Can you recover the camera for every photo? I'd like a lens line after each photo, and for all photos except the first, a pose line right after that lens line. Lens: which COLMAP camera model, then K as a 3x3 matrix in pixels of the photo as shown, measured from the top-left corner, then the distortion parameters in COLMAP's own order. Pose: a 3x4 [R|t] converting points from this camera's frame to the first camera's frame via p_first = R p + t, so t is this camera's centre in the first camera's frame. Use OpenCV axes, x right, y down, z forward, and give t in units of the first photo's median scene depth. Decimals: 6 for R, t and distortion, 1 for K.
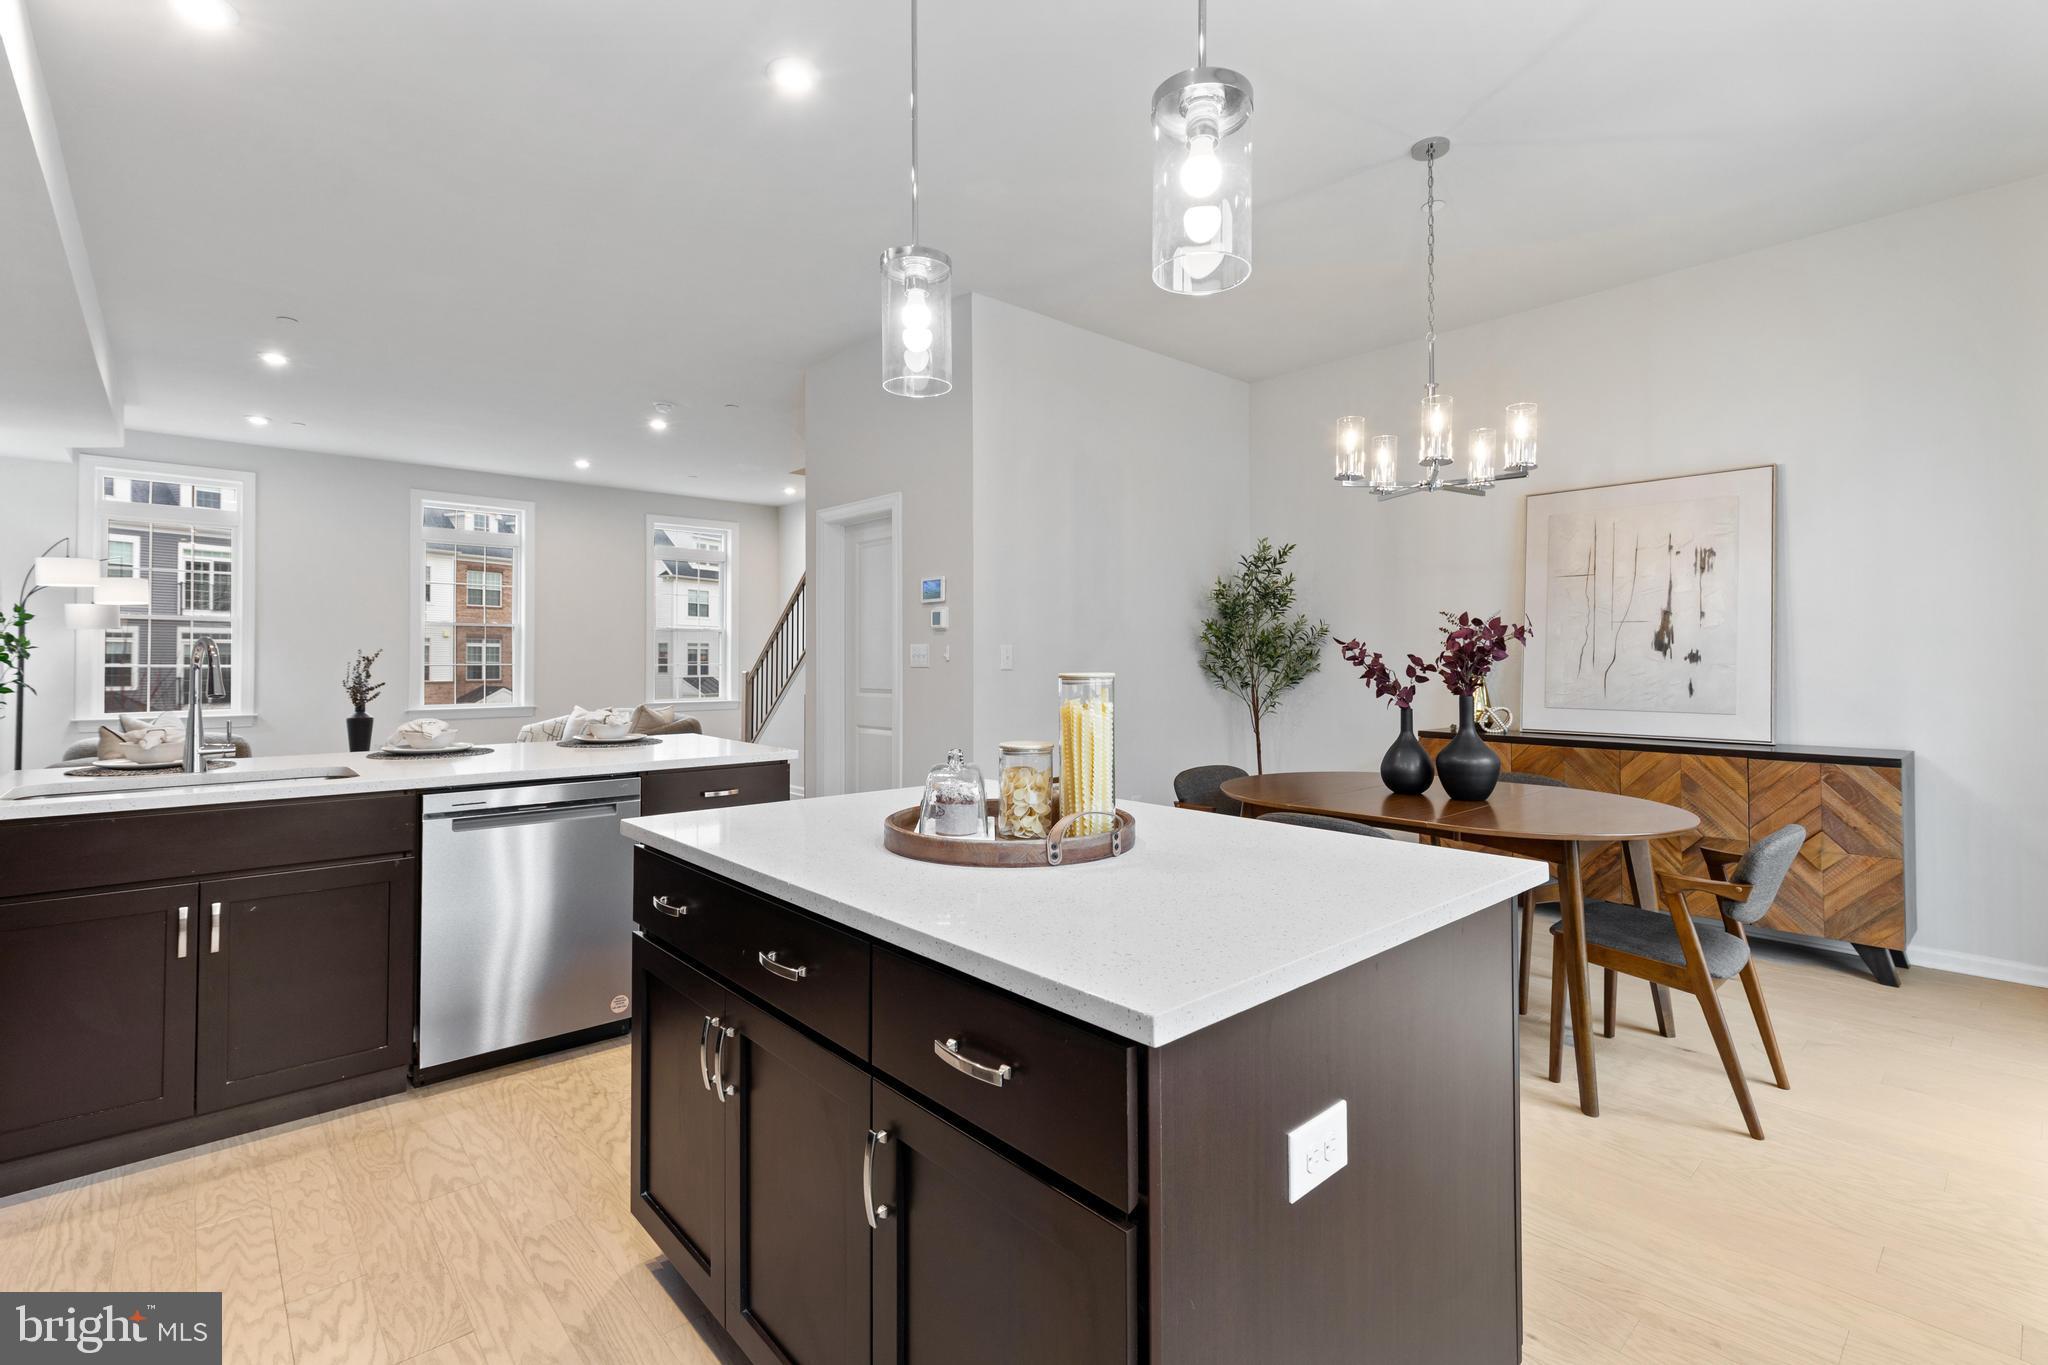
lens RADIAL K [[931.0, 0, 1032.5], [0, 931.0, 659.1], [0, 0, 1]] dist [0.006020, -0.000760]
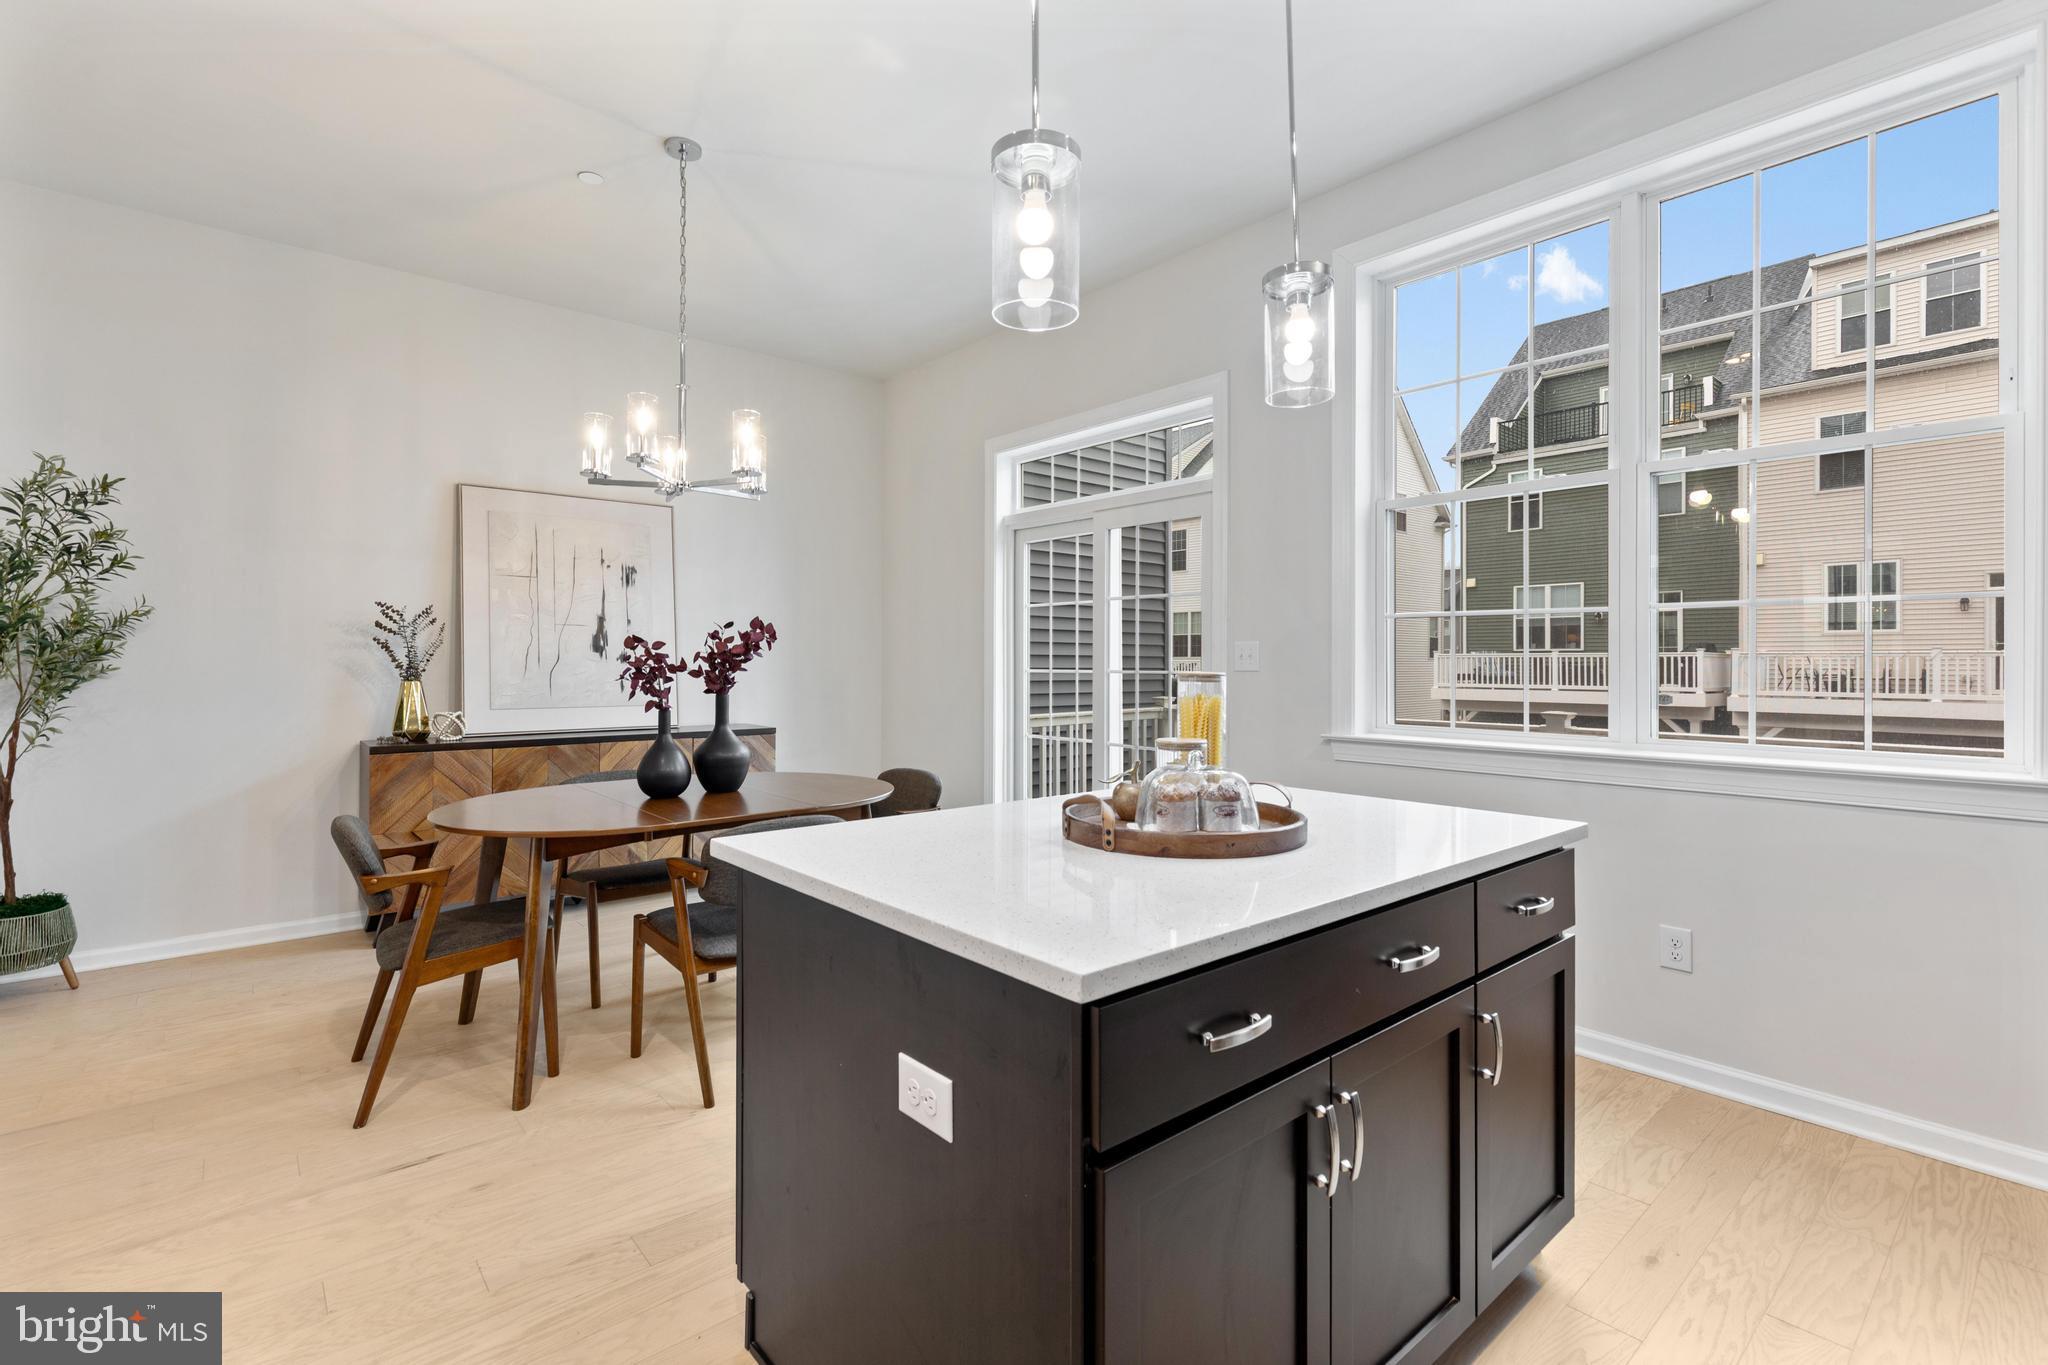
lens RADIAL K [[923.1, 0, 1027.4], [0, 923.1, 660.4], [0, 0, 1]] dist [0.000913, 0.000033]
pose [[0.039655, 0.002431, 0.999210, -0.515250], [-0.002910, 0.999993, -0.002317, 0.002490], [-0.999209, -0.002816, 0.039662, 0.549463]]
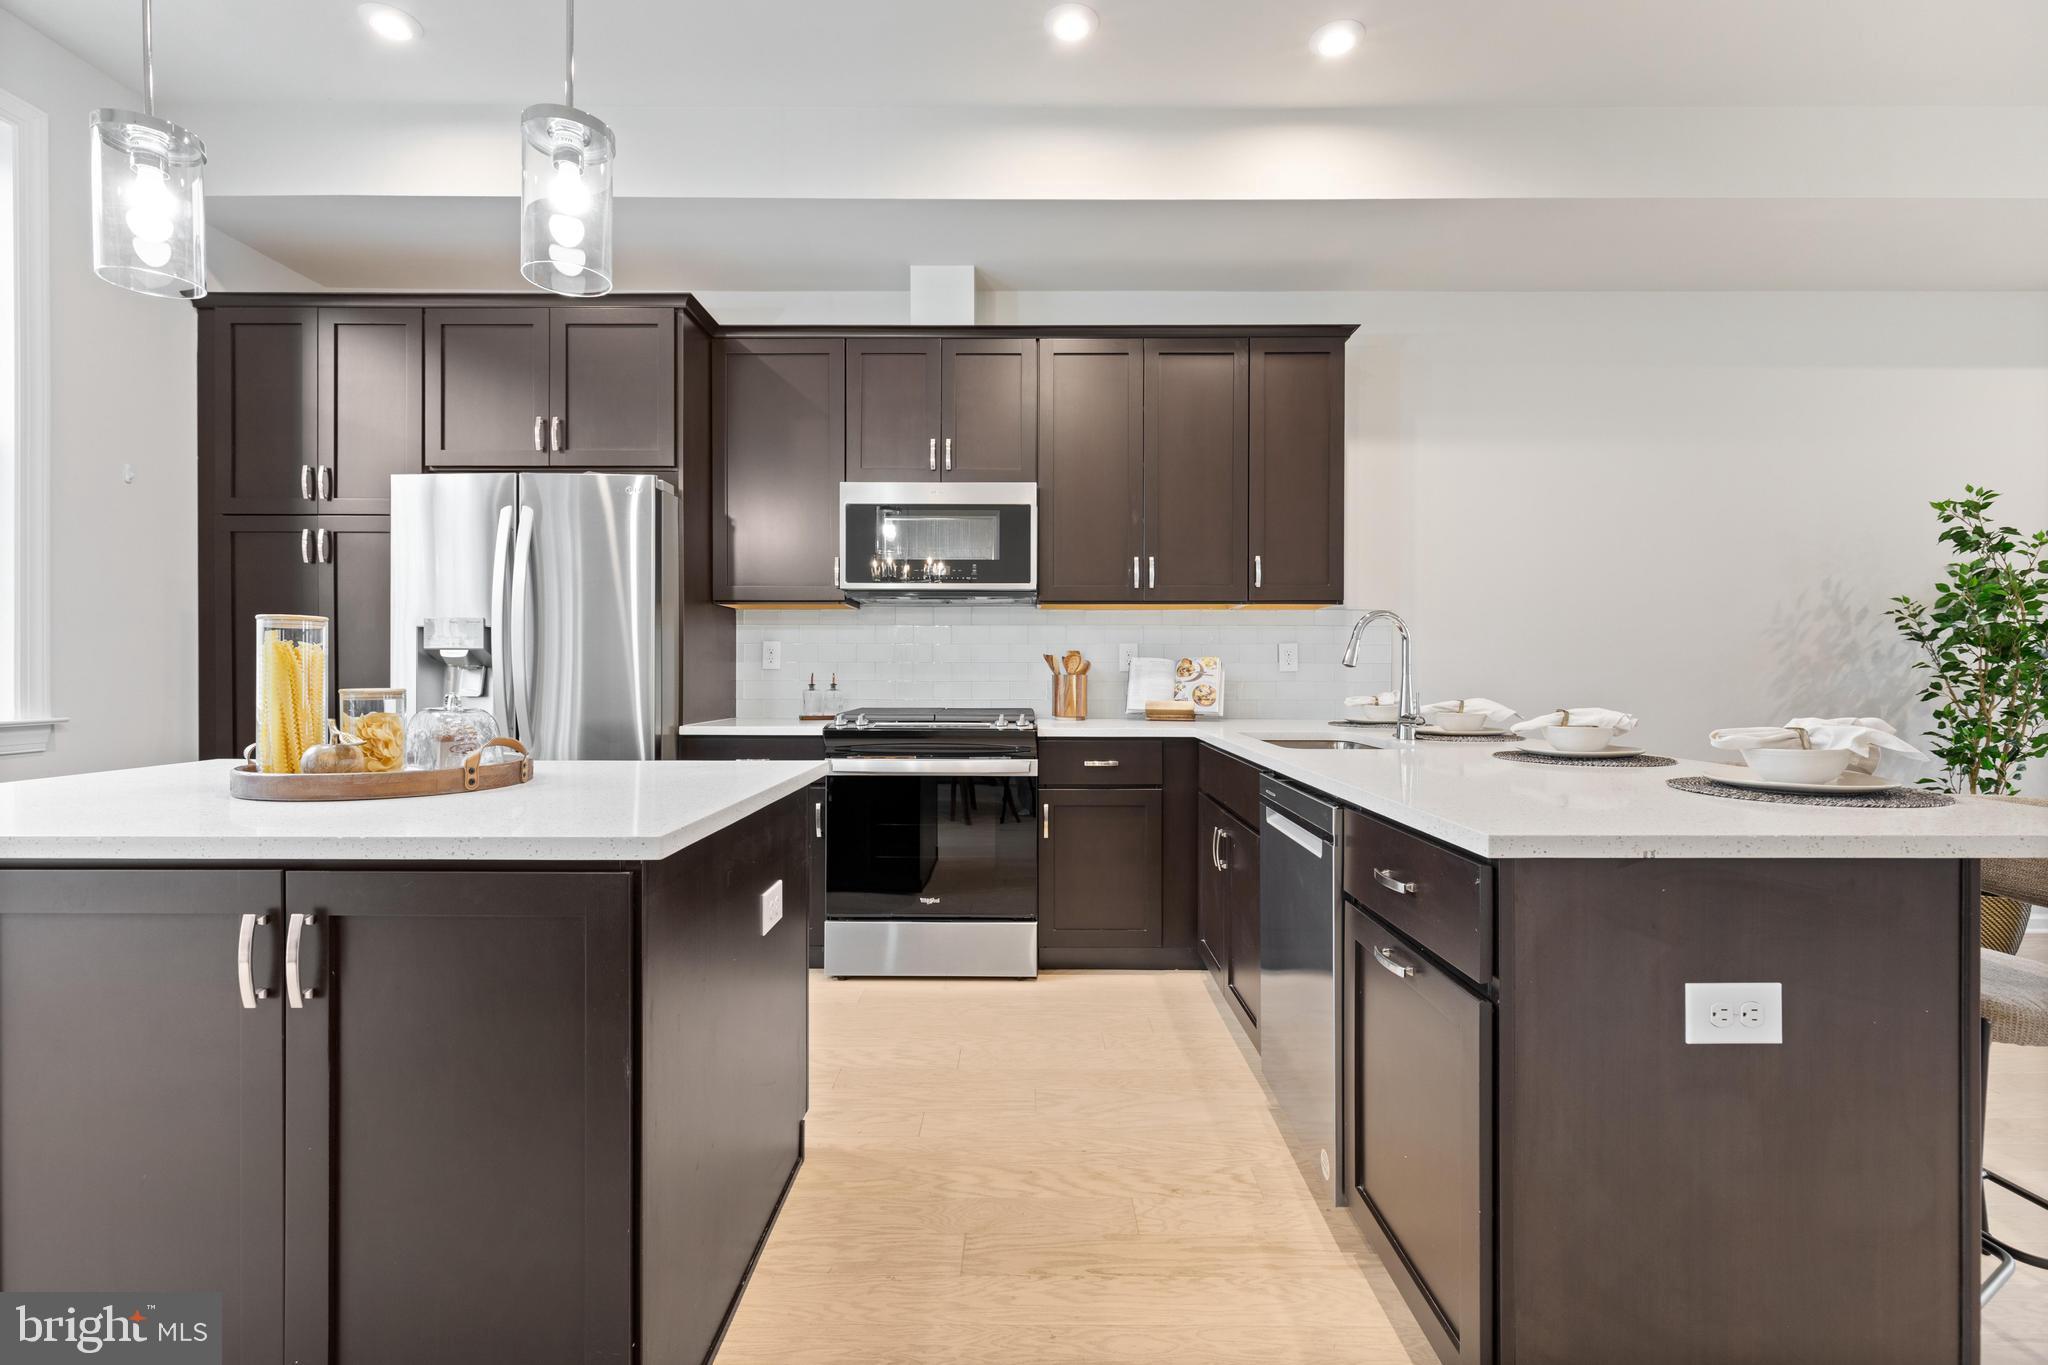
lens RADIAL K [[915.0, 0, 1021.4], [0, 915.0, 689.3], [0, 0, 1]] dist [0.003134, -0.000095]
pose [[-0.682734, 0.013197, -0.730548, 0.113886], [-0.000362, 0.999831, 0.018400, 0.038010], [0.730667, 0.012827, -0.682614, 1.080303]]
